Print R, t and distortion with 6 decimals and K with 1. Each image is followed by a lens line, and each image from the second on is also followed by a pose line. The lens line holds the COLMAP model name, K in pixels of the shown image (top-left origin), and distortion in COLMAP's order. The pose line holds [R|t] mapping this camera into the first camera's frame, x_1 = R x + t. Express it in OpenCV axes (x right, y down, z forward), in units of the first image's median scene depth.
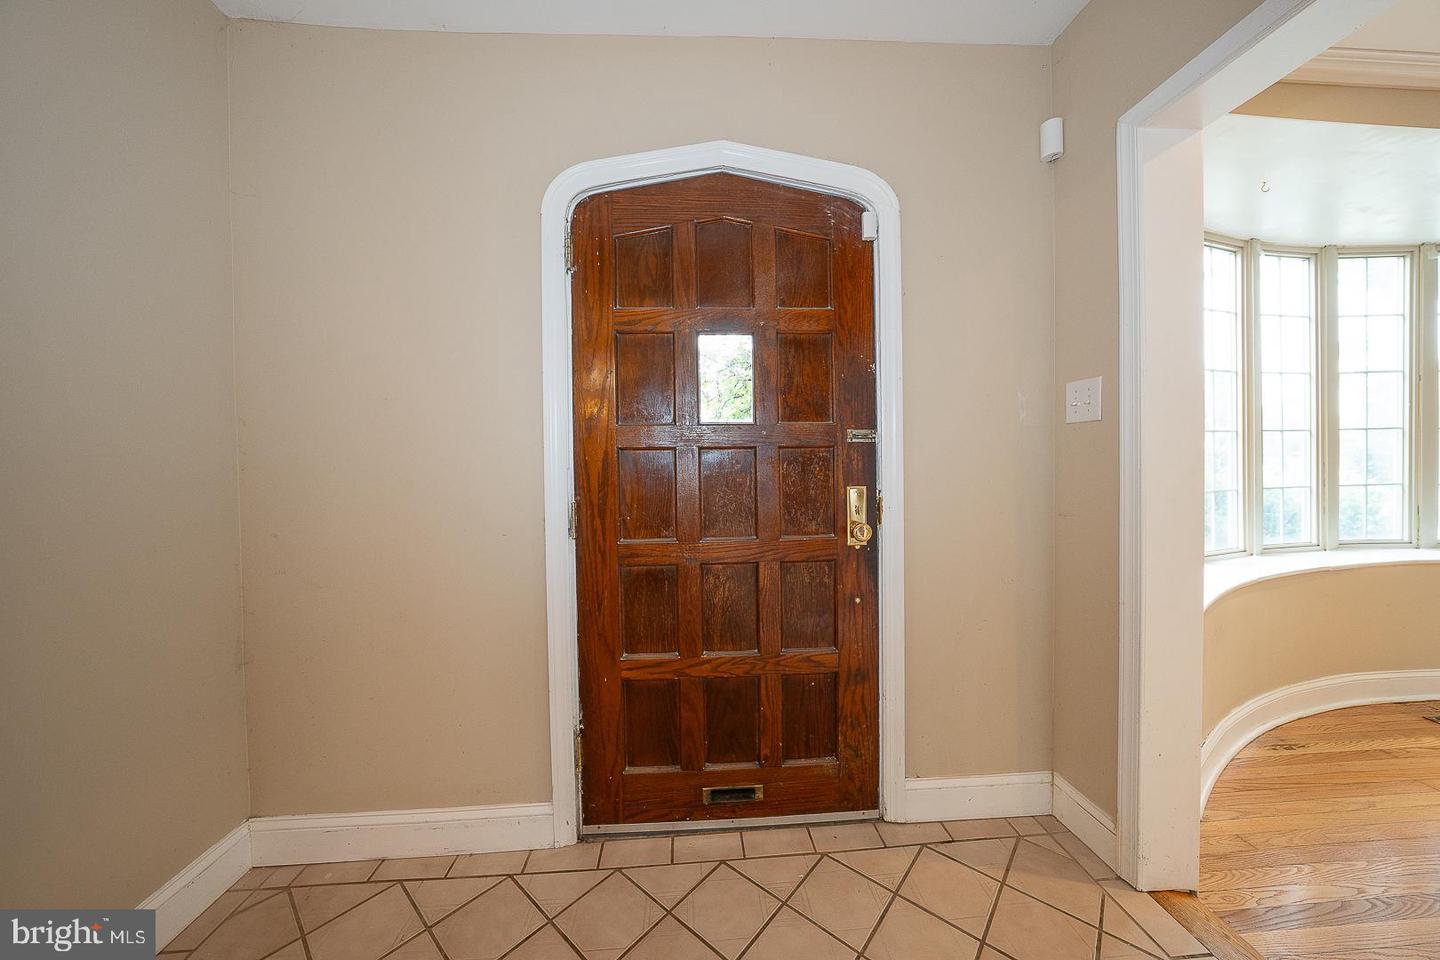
lens RADIAL K [[494.8, 0, 715.7], [0, 494.8, 482.0], [0, 0, 1]] dist [-0.021553, 0.002883]
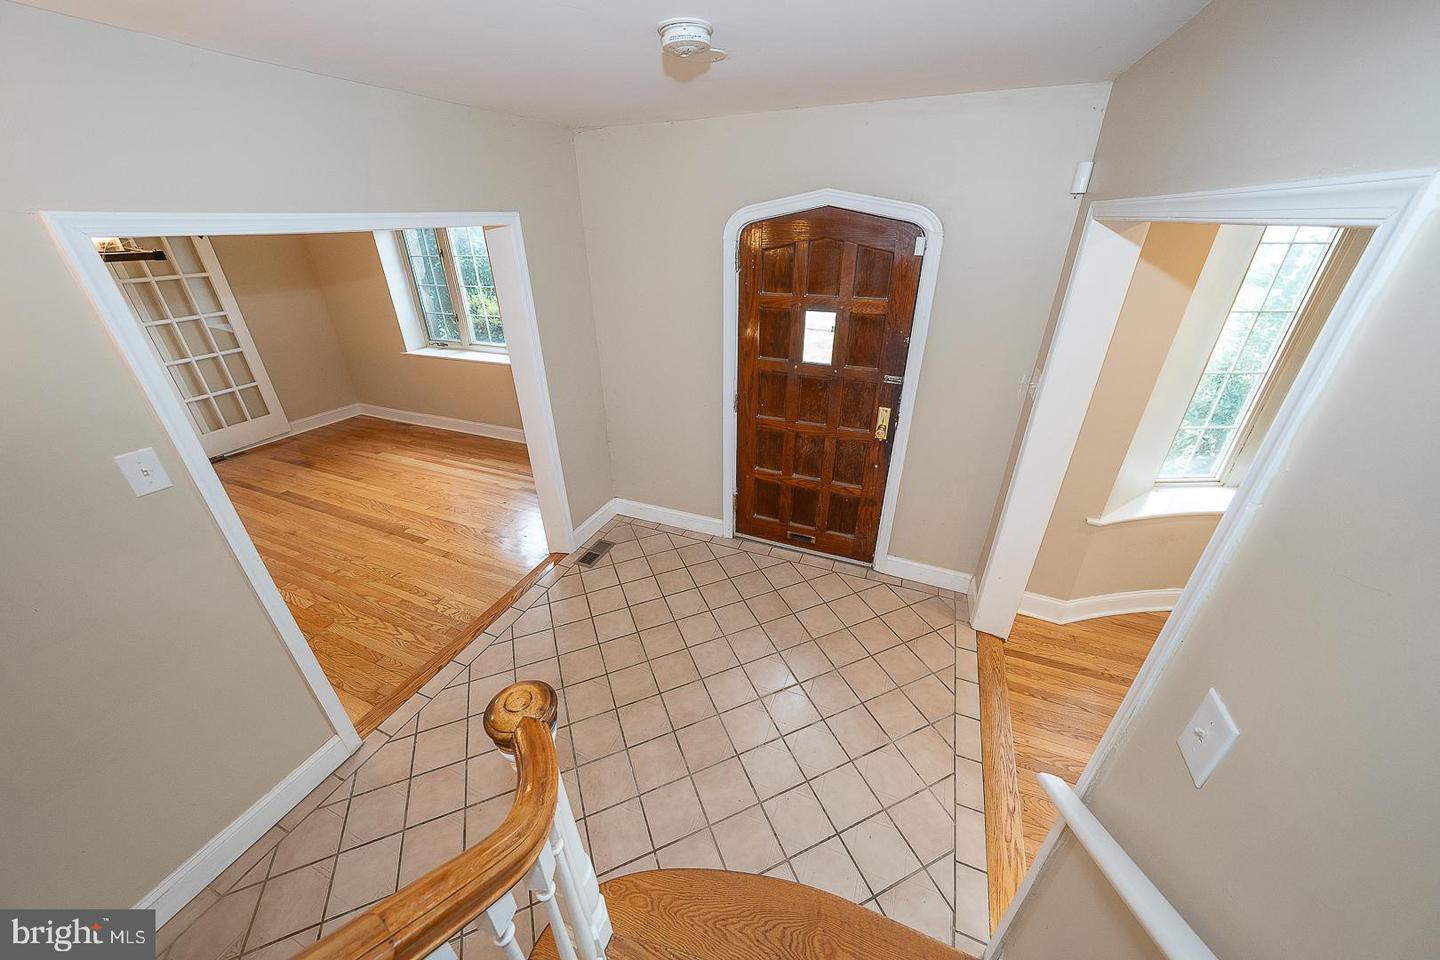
lens RADIAL K [[494.8, 0, 720.6], [0, 494.8, 480.1], [0, 0, 1]] dist [-0.021553, 0.002883]
pose [[0.896957, 0.217917, -0.384682, 0.493582], [-0.019947, 0.889150, 0.457182, -0.554088], [0.441668, -0.402399, 0.801875, -0.766184]]
